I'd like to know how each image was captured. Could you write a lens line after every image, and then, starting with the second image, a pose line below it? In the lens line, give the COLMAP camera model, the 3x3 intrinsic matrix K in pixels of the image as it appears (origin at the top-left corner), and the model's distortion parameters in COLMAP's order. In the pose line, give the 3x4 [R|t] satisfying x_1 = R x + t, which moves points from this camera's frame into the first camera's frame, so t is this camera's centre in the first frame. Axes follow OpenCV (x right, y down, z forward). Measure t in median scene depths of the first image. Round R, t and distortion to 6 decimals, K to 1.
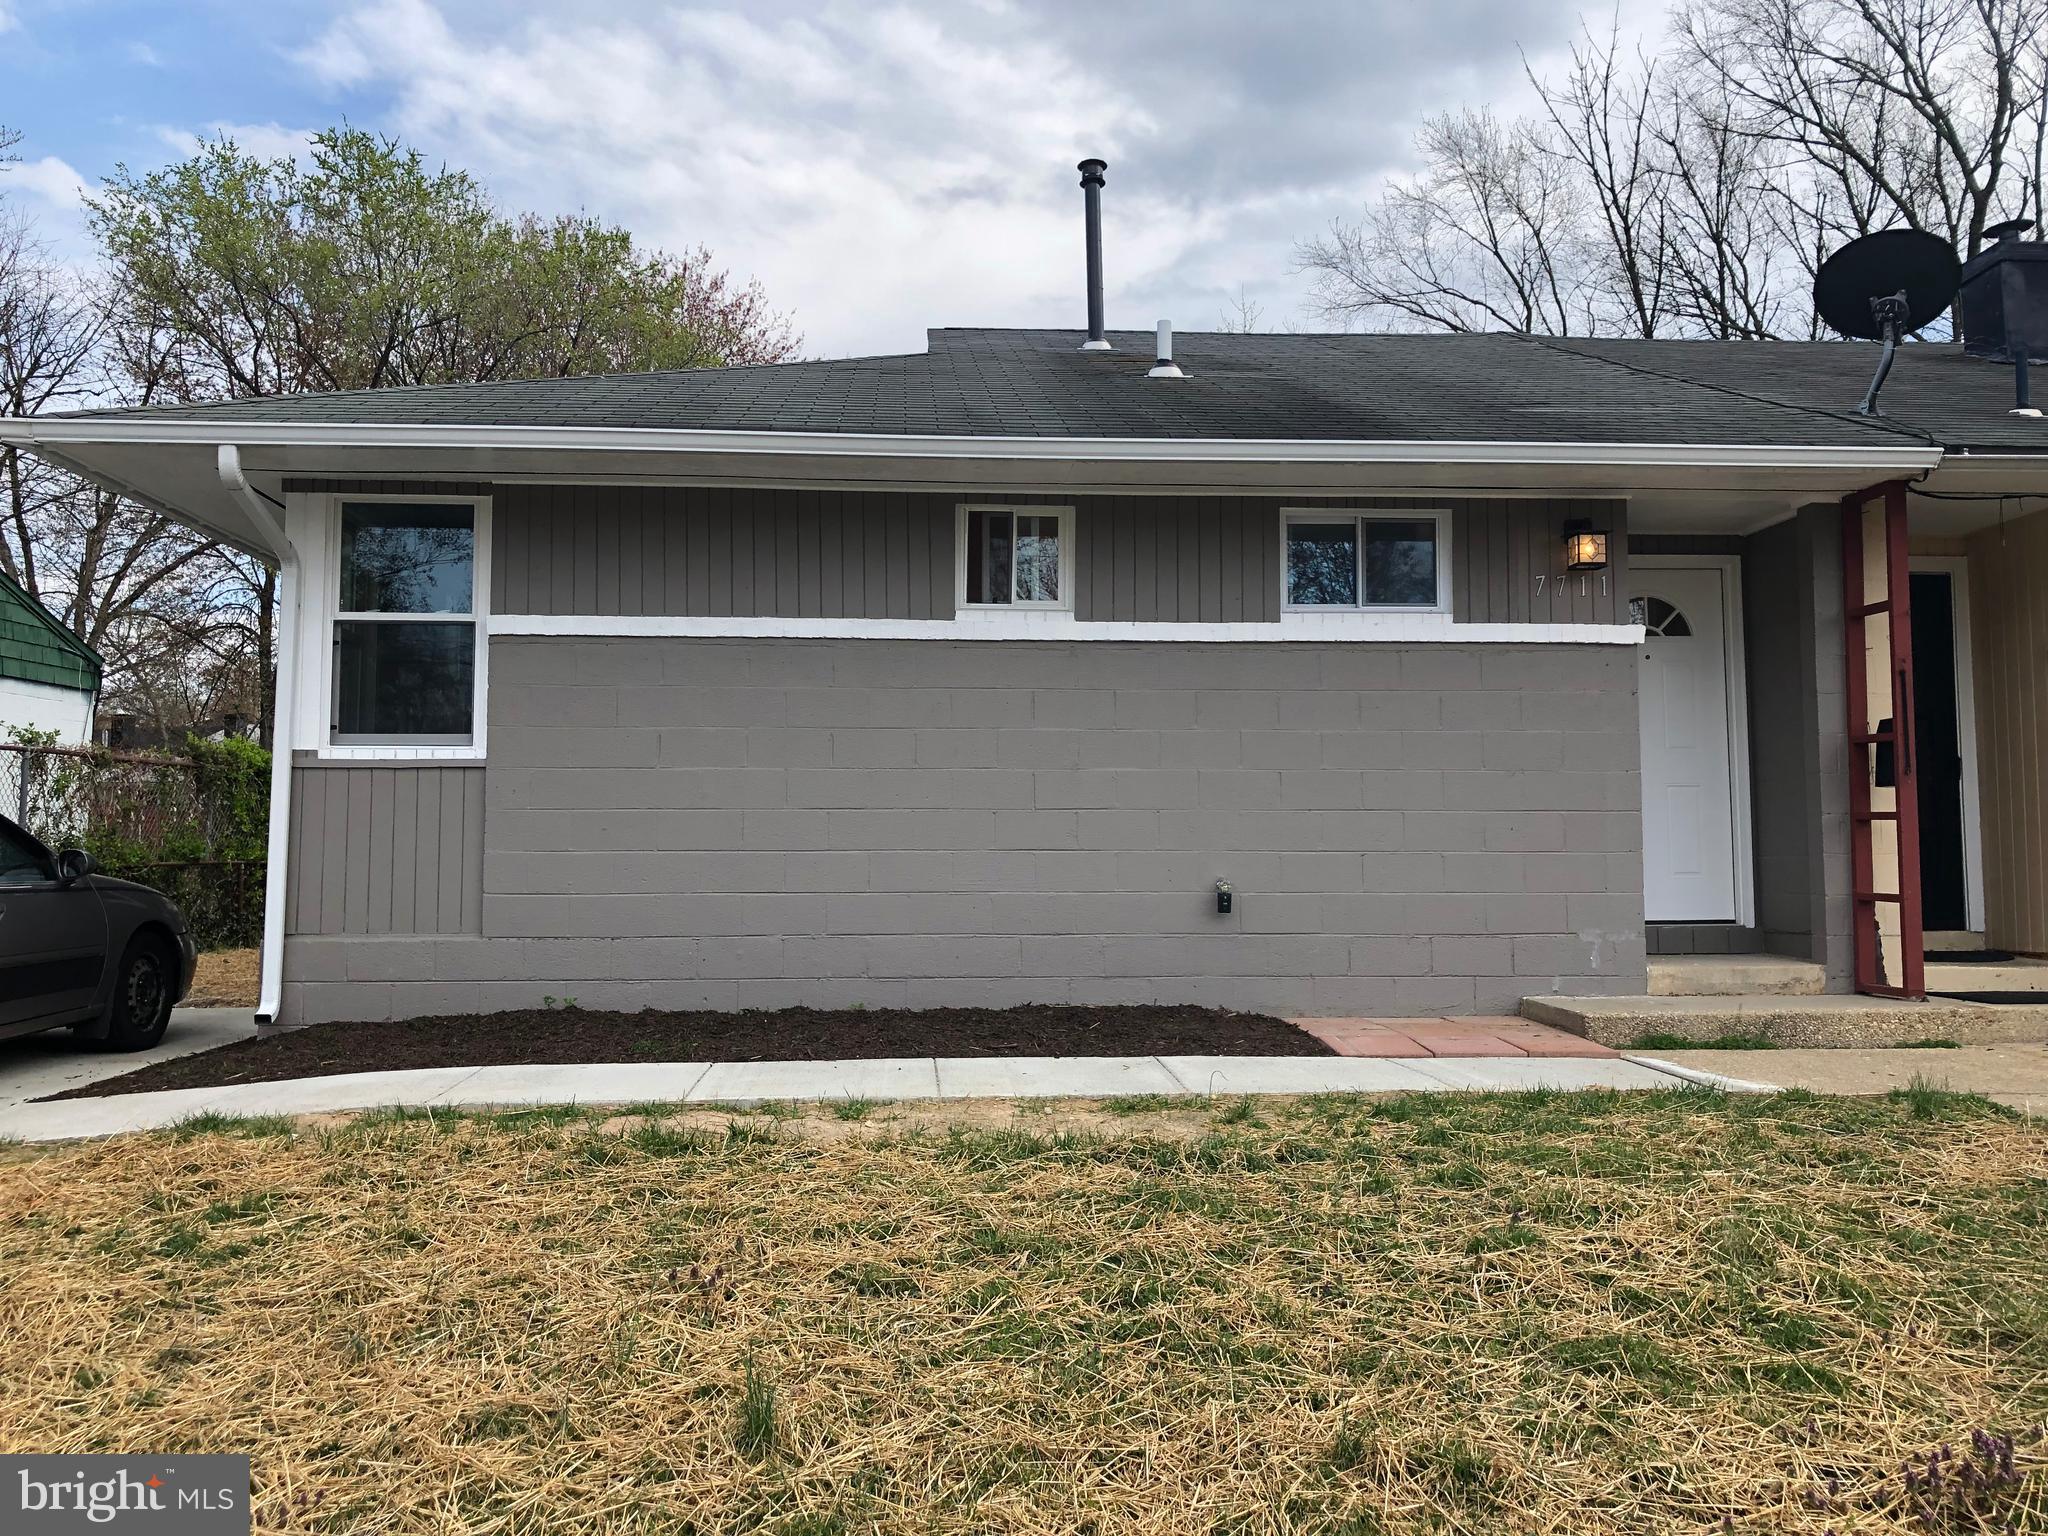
lens RADIAL K [[1670.8, 0, 1025.1], [0, 1670.8, 766.6], [0, 0, 1]] dist [0.041477, -0.040620]
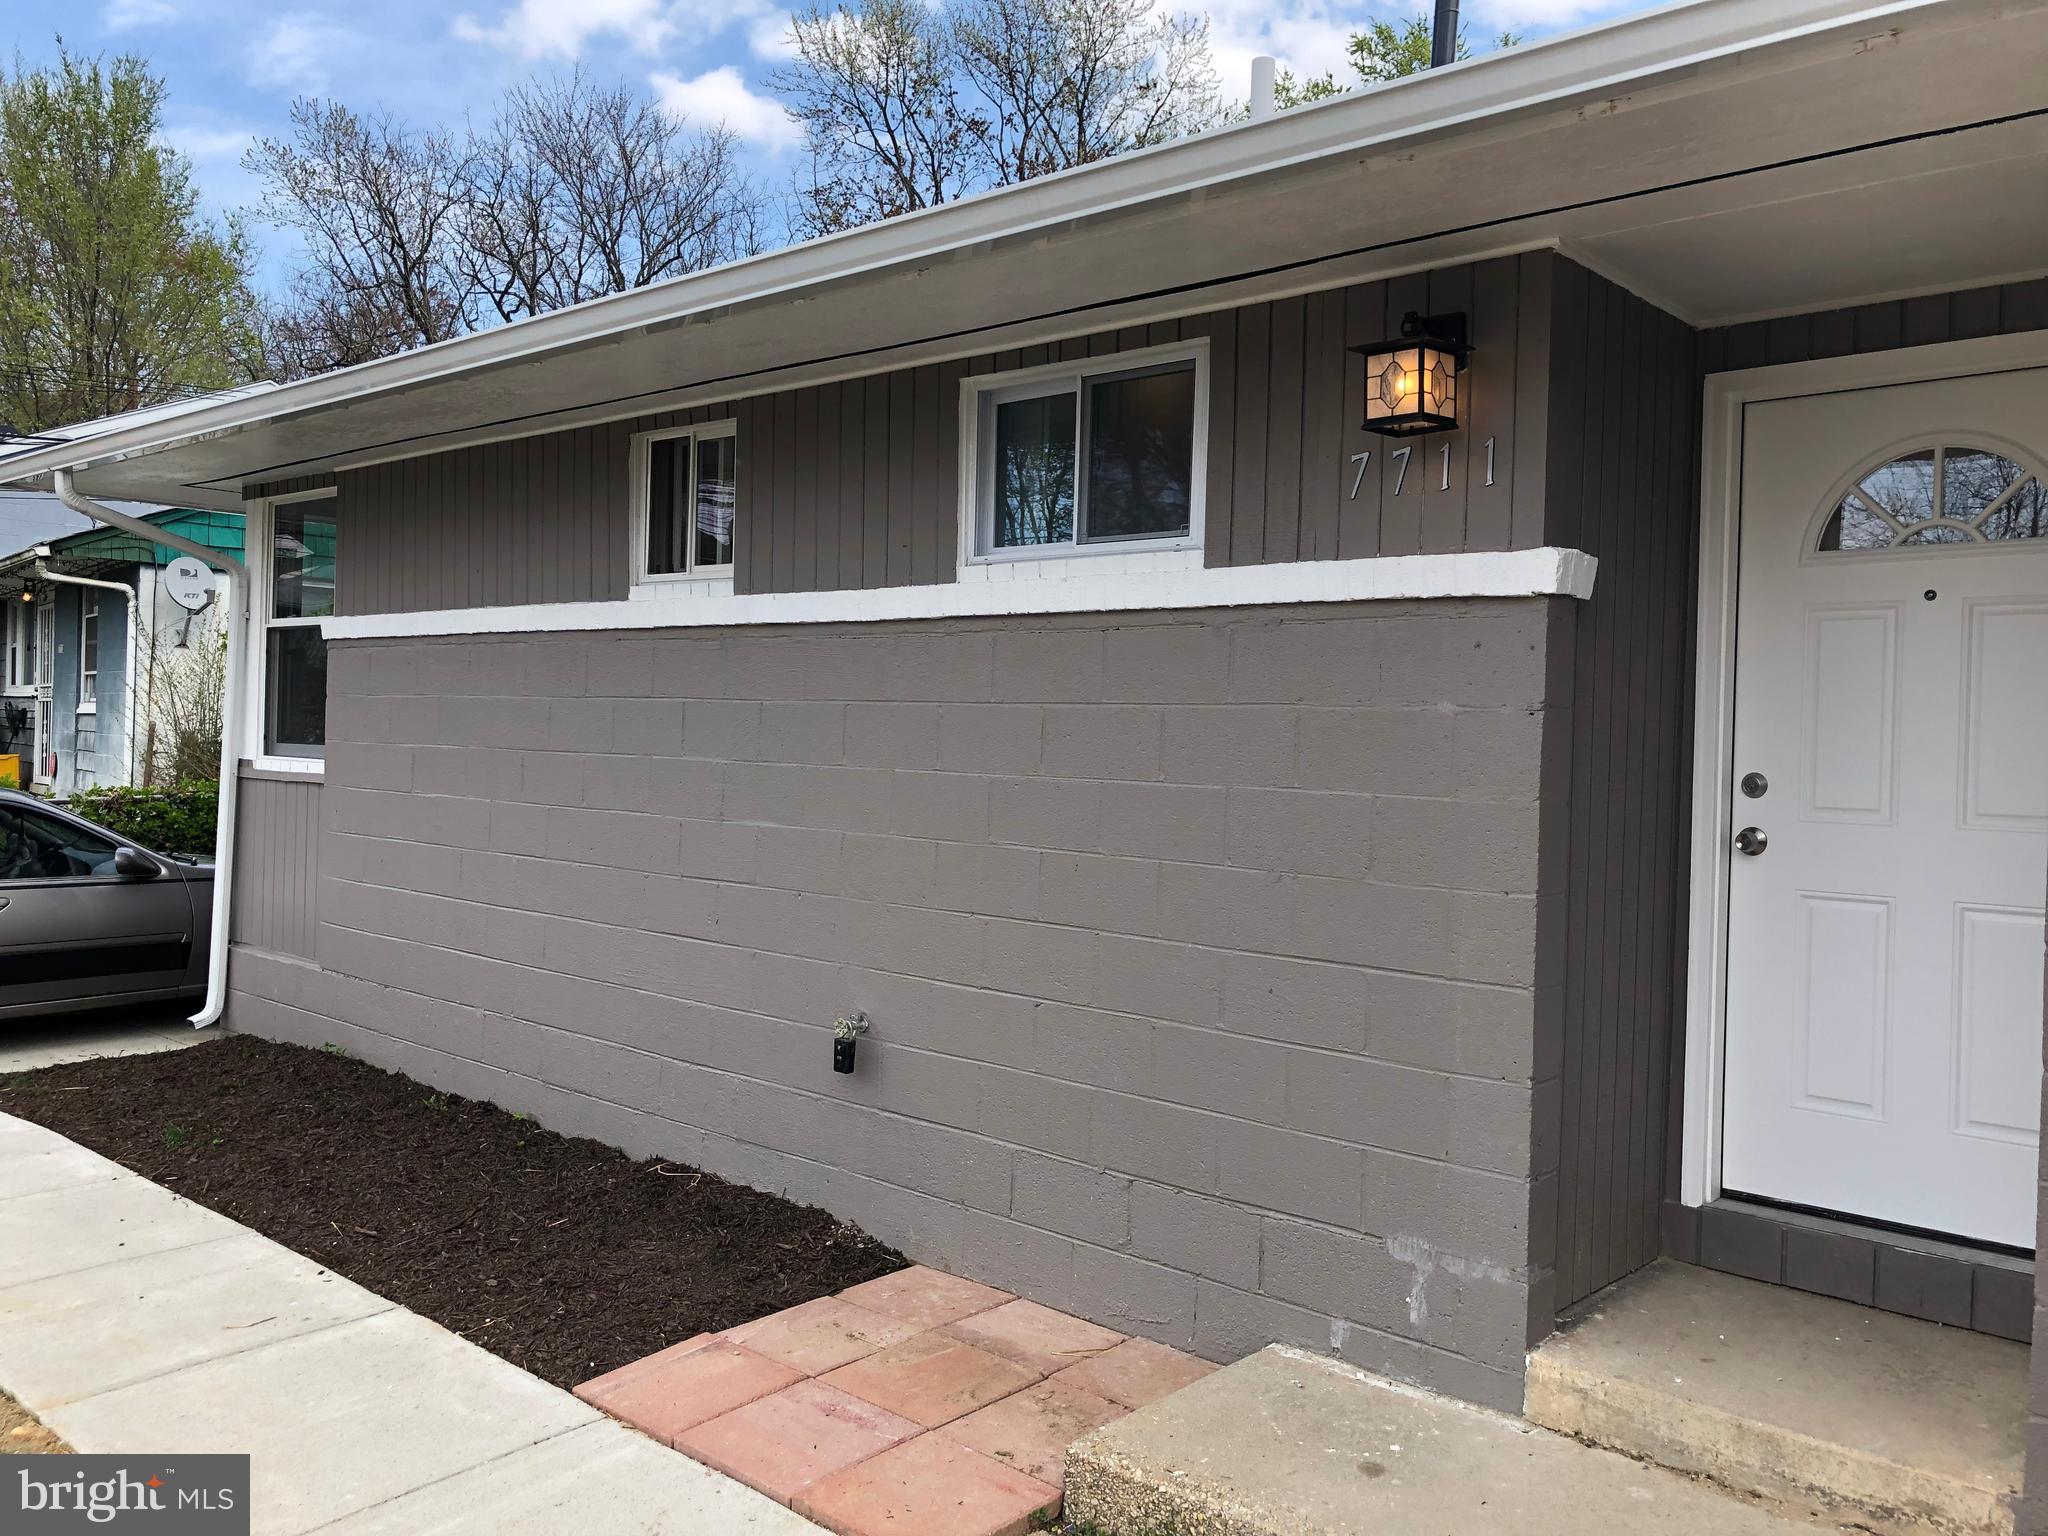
lens RADIAL K [[1670.8, 0, 1025.8], [0, 1670.8, 769.6], [0, 0, 1]] dist [0.041477, -0.040620]
pose [[0.698701, 0.033888, -0.714610, 0.582334], [0.003865, 0.998684, 0.051137, -0.051603], [0.715403, -0.038491, 0.697651, 0.616459]]
